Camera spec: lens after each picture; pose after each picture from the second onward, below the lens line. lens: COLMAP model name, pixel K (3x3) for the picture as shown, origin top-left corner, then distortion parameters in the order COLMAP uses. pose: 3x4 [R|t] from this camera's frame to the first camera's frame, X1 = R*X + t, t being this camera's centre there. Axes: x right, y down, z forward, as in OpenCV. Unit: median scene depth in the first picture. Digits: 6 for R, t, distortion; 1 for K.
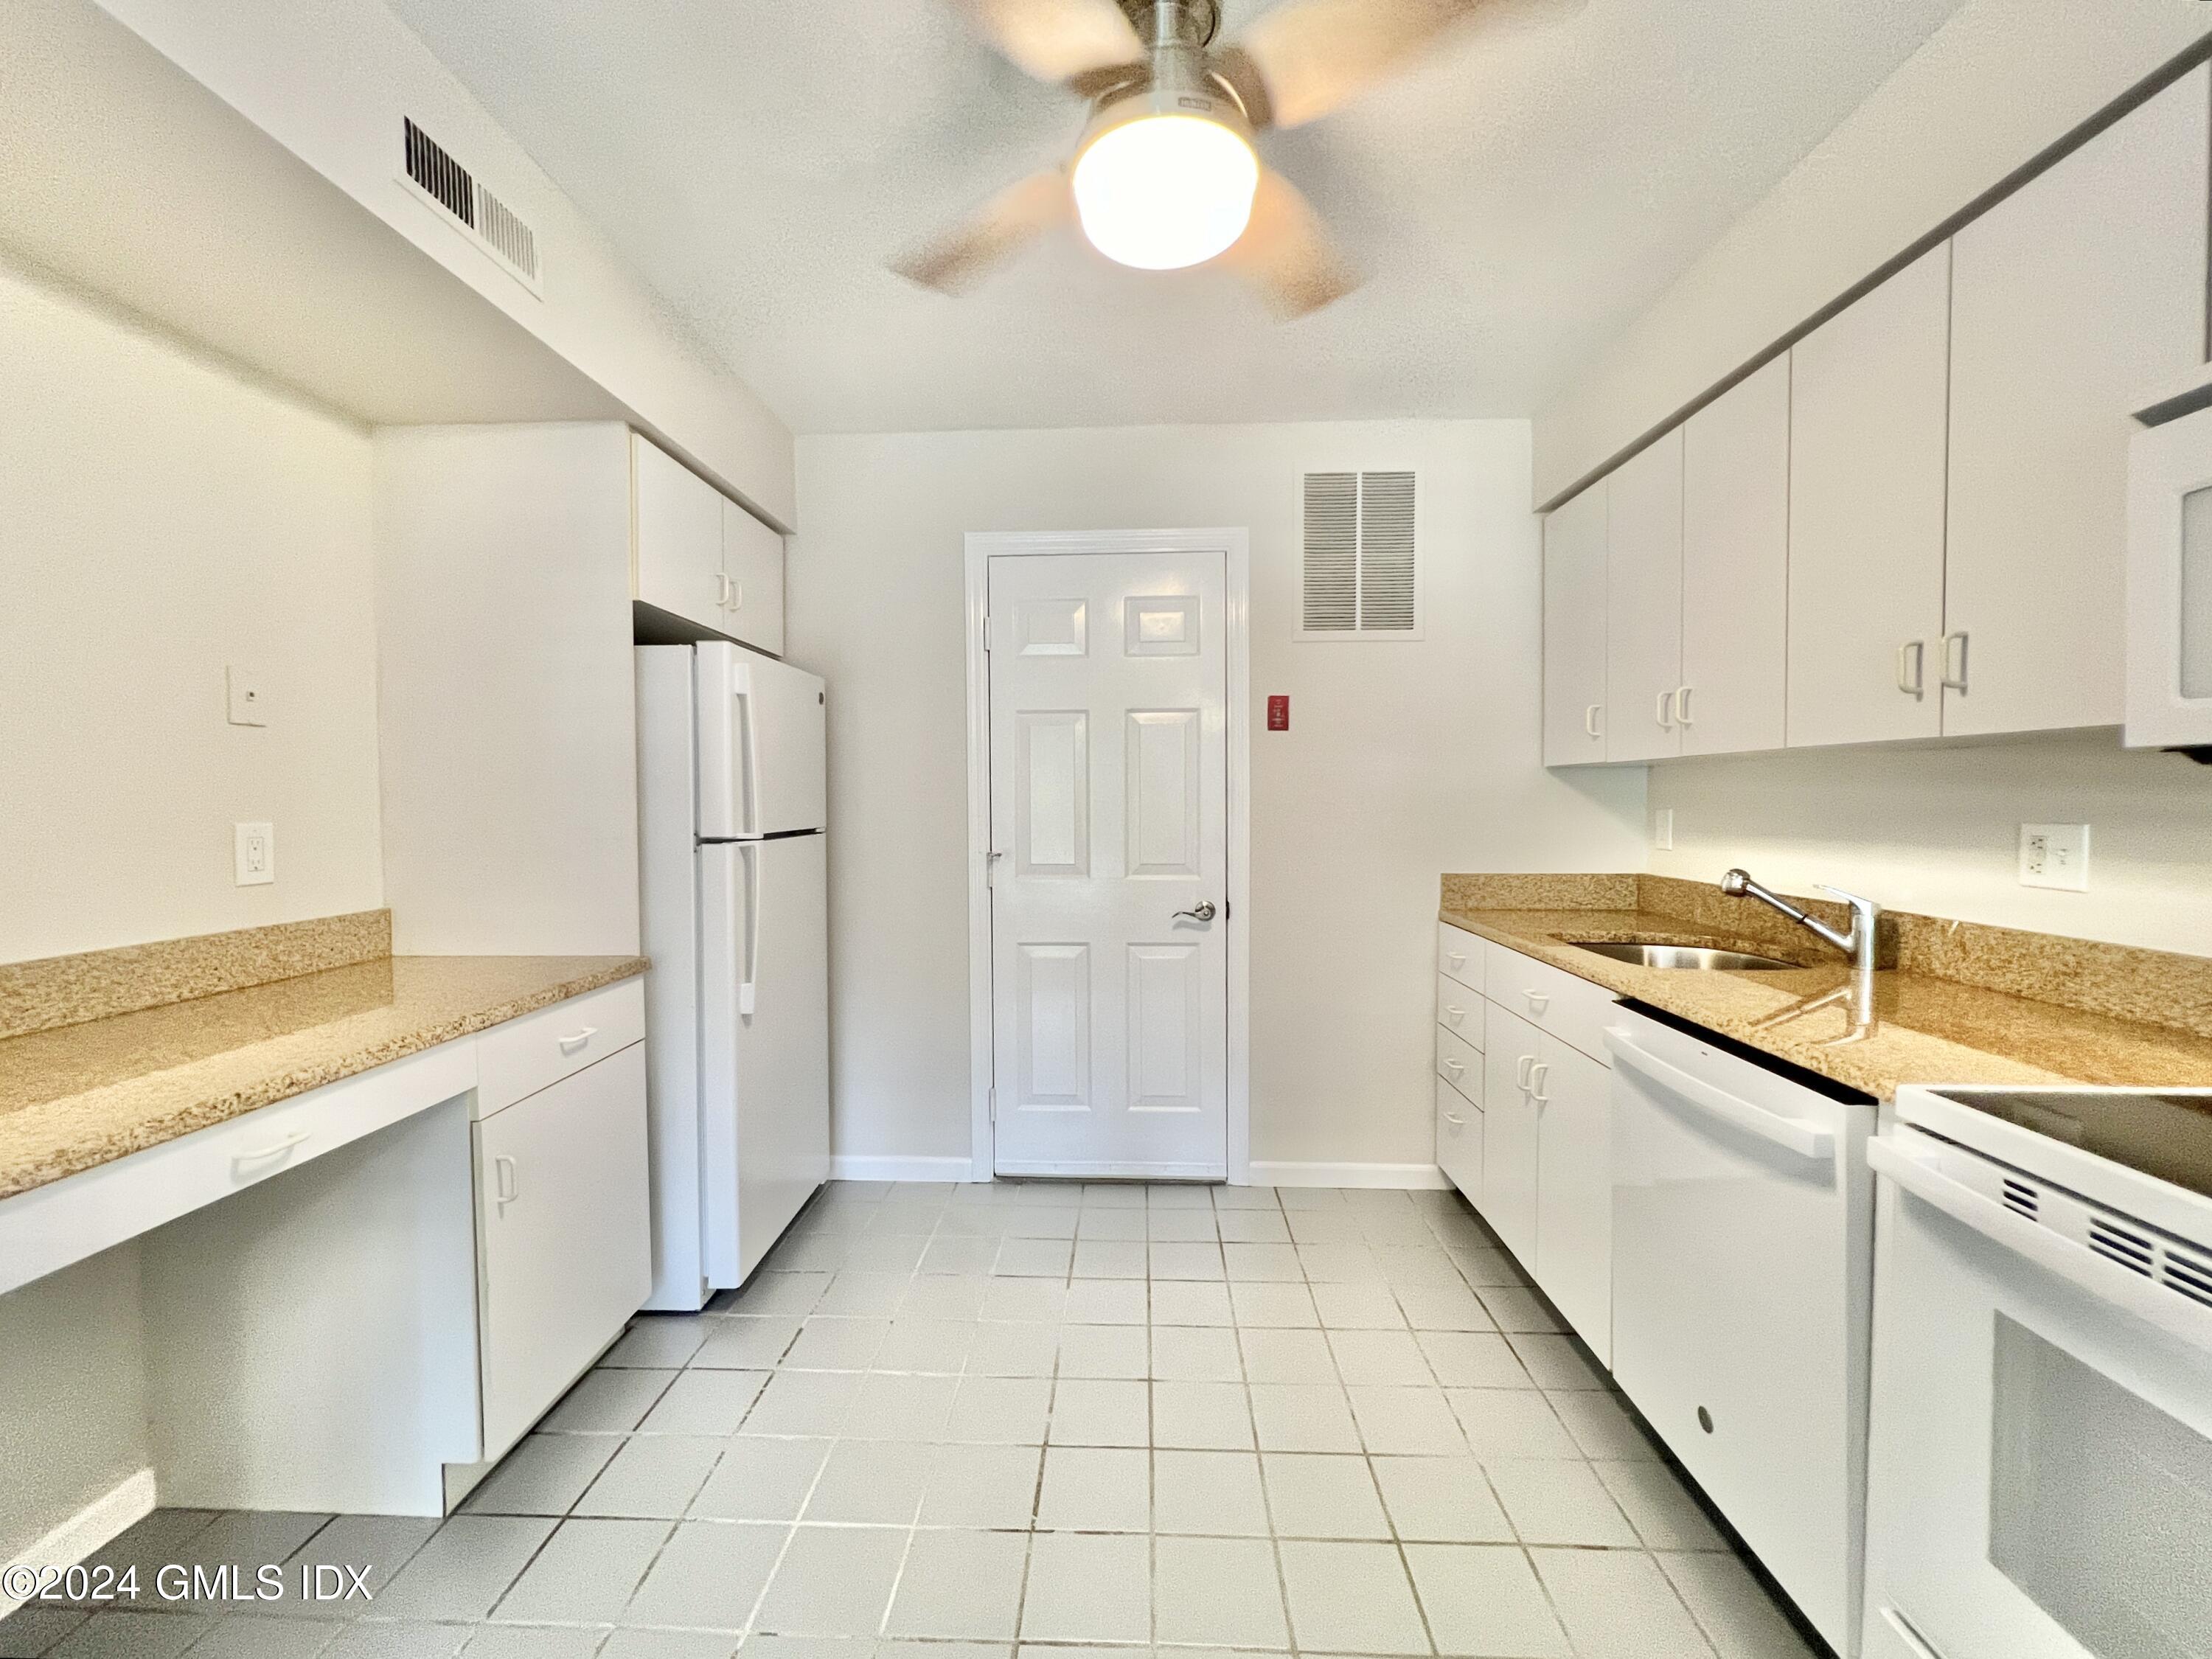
lens RADIAL K [[880.9, 0, 1104.5], [0, 880.9, 822.9], [0, 0, 1]] dist [-0.010258, 0.000110]
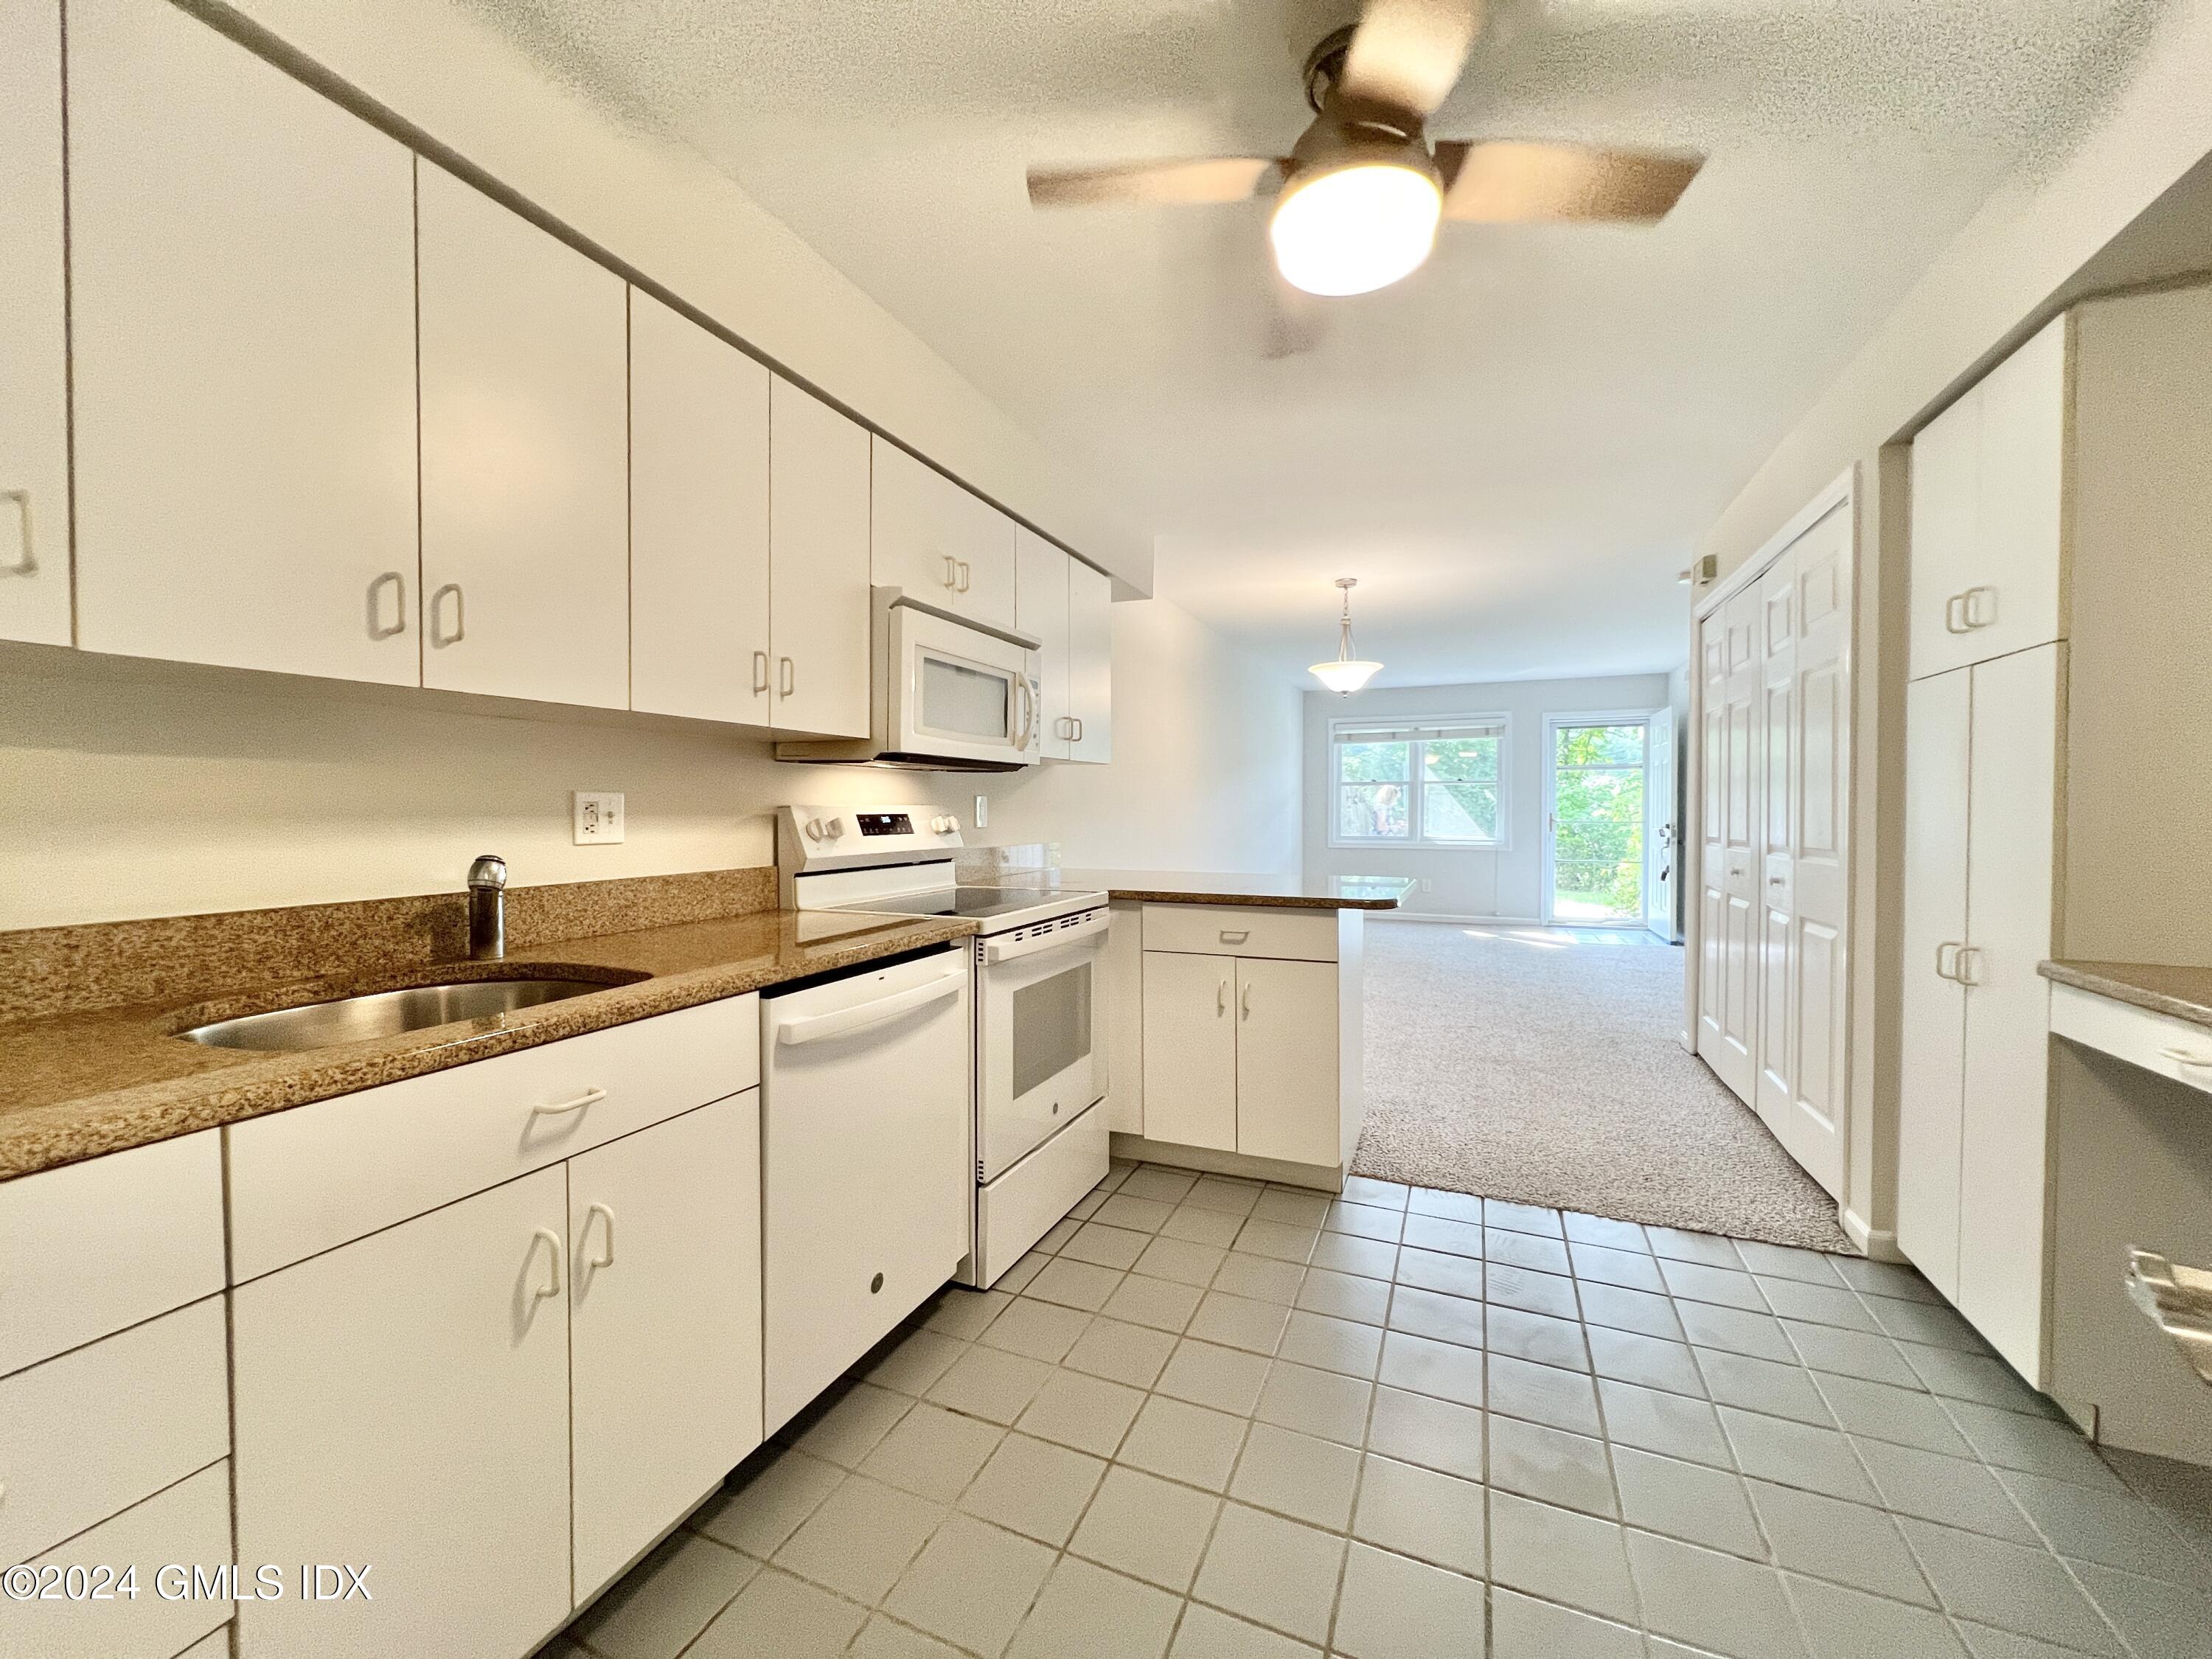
lens RADIAL K [[880.9, 0, 1089.3], [0, 880.9, 826.1], [0, 0, 1]] dist [-0.010258, 0.000110]
pose [[-0.928145, -0.005231, 0.372182, -0.029097], [0.013342, 0.998791, 0.047312, -0.000541], [-0.371979, 0.048878, -0.926953, 1.743429]]
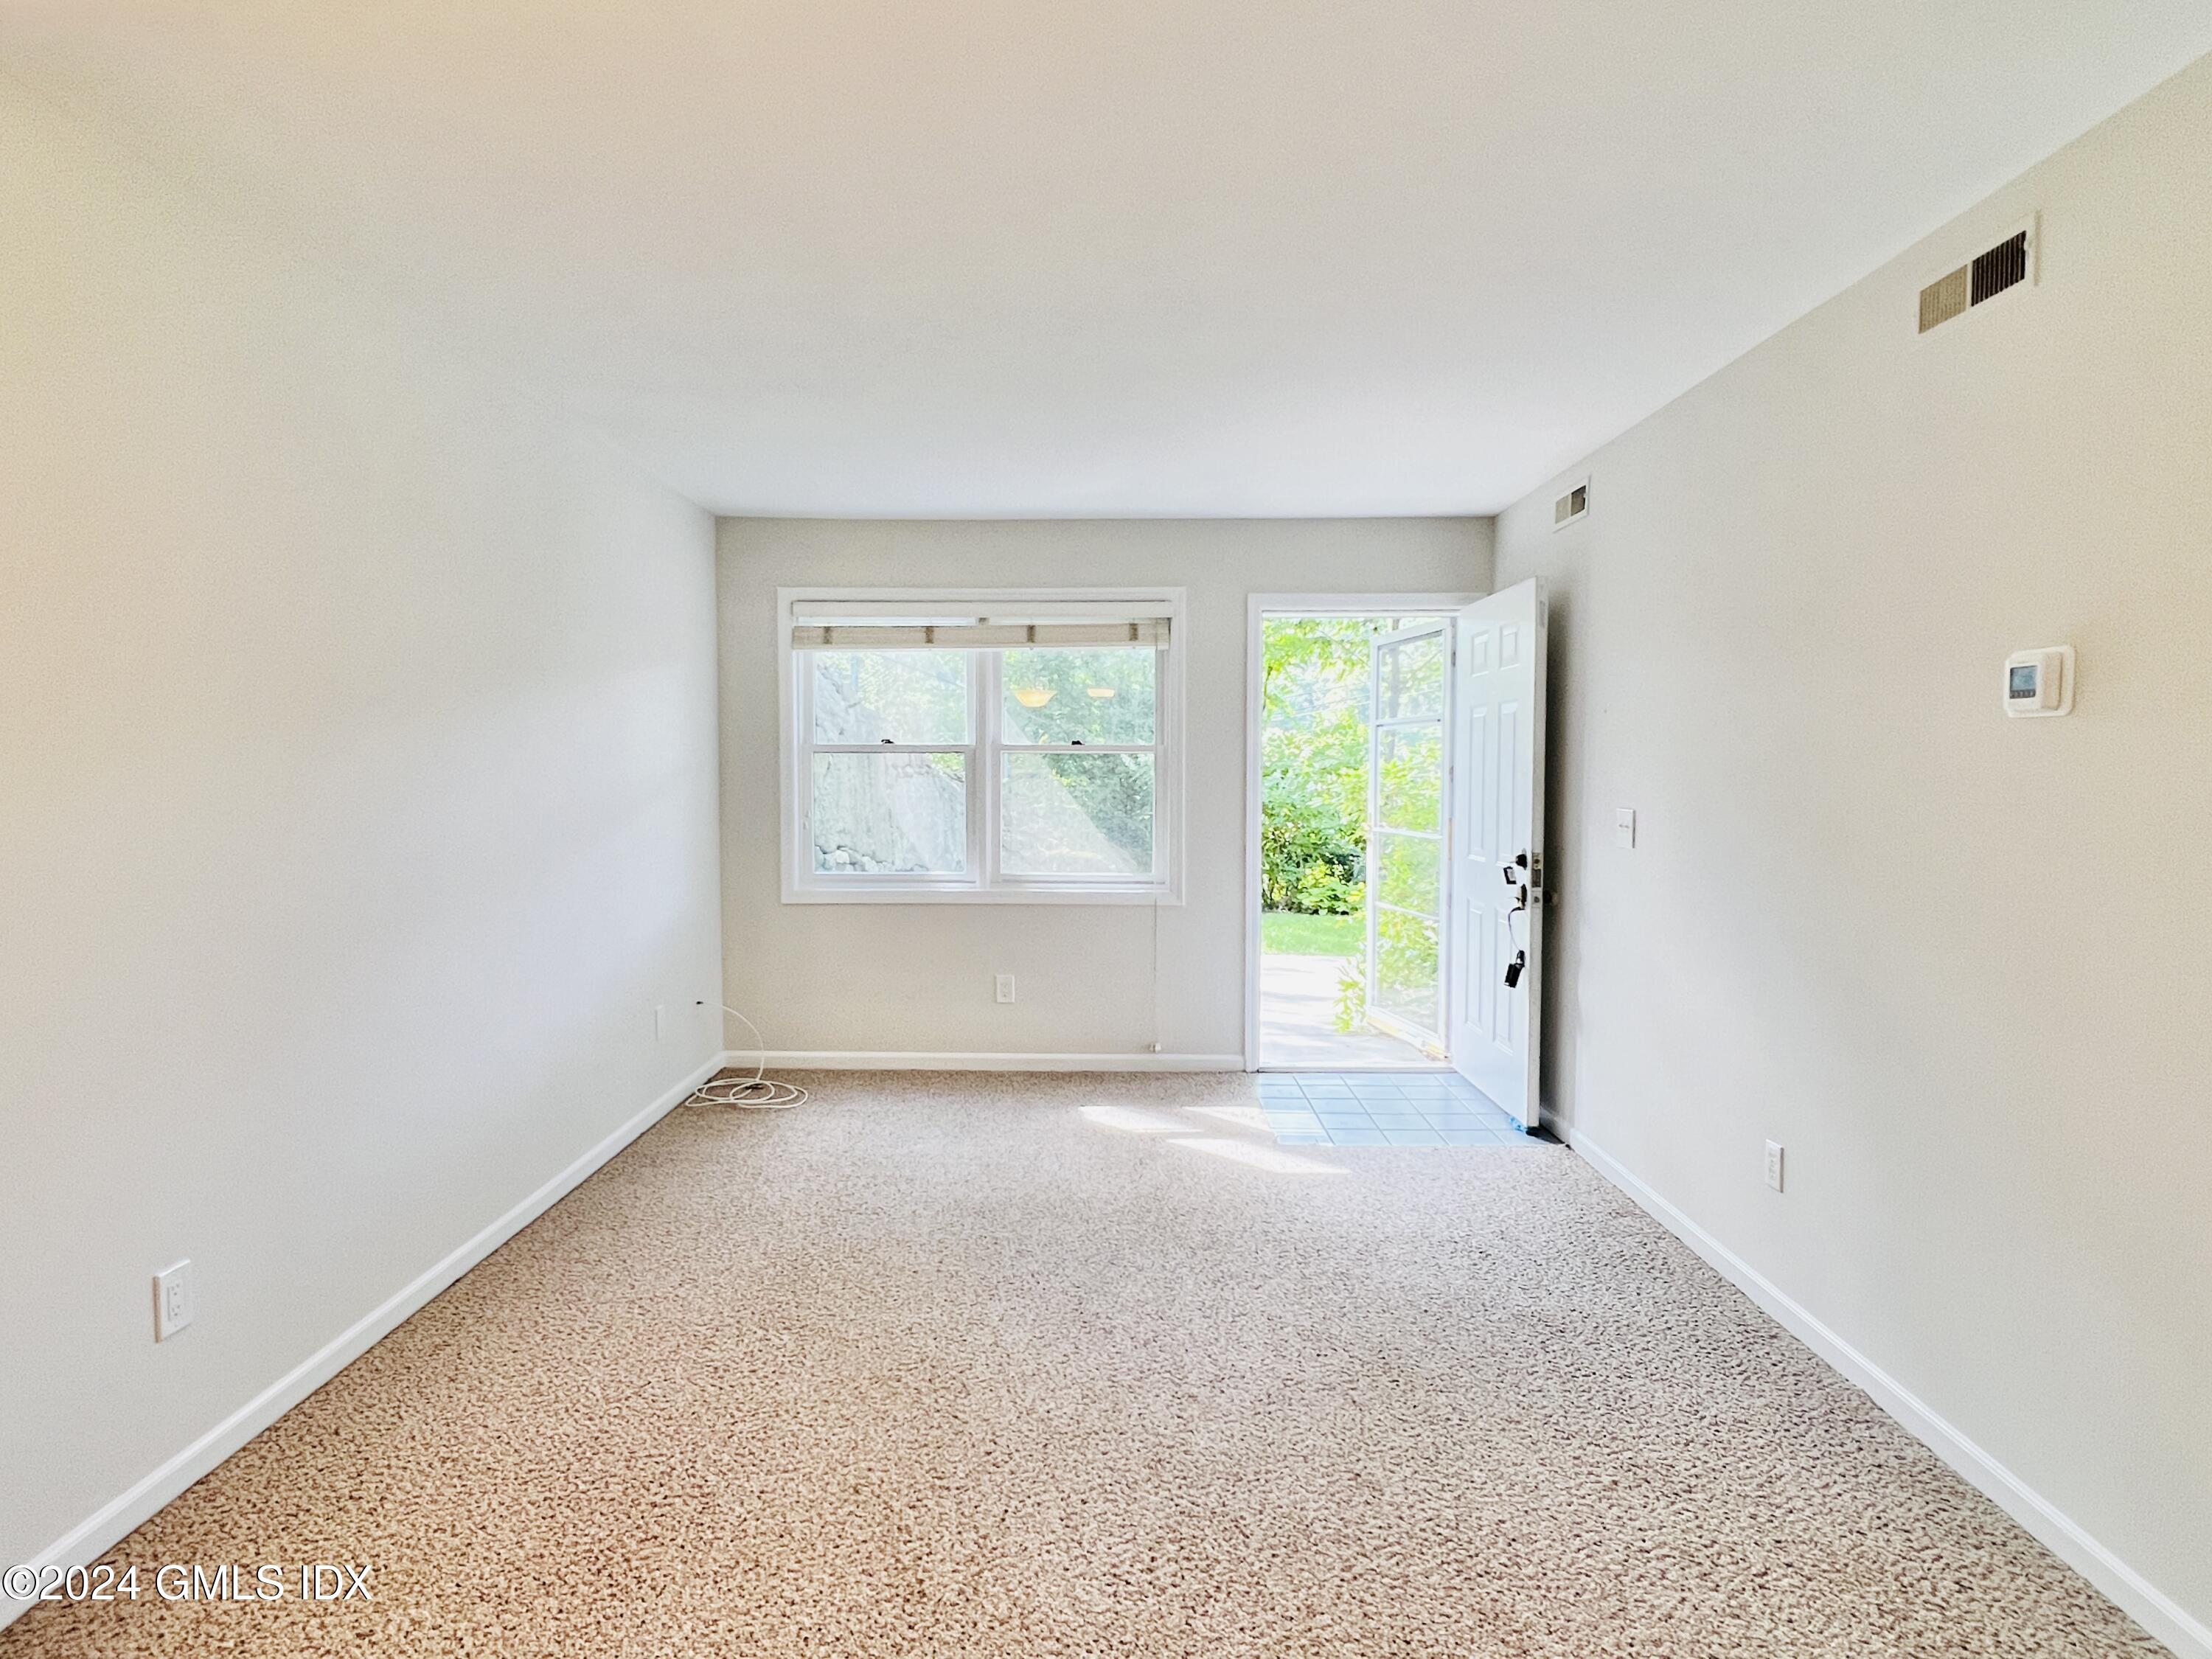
lens RADIAL K [[1209.6, 0, 1116.1], [0, 1209.6, 824.5], [0, 0, 1]] dist [-0.013807, 0.000320]
pose [[-0.999530, 0.002340, -0.030579, -0.057524], [-0.000170, 0.996646, 0.081839, -0.011933], [0.030668, 0.081806, -0.996176, 1.036103]]
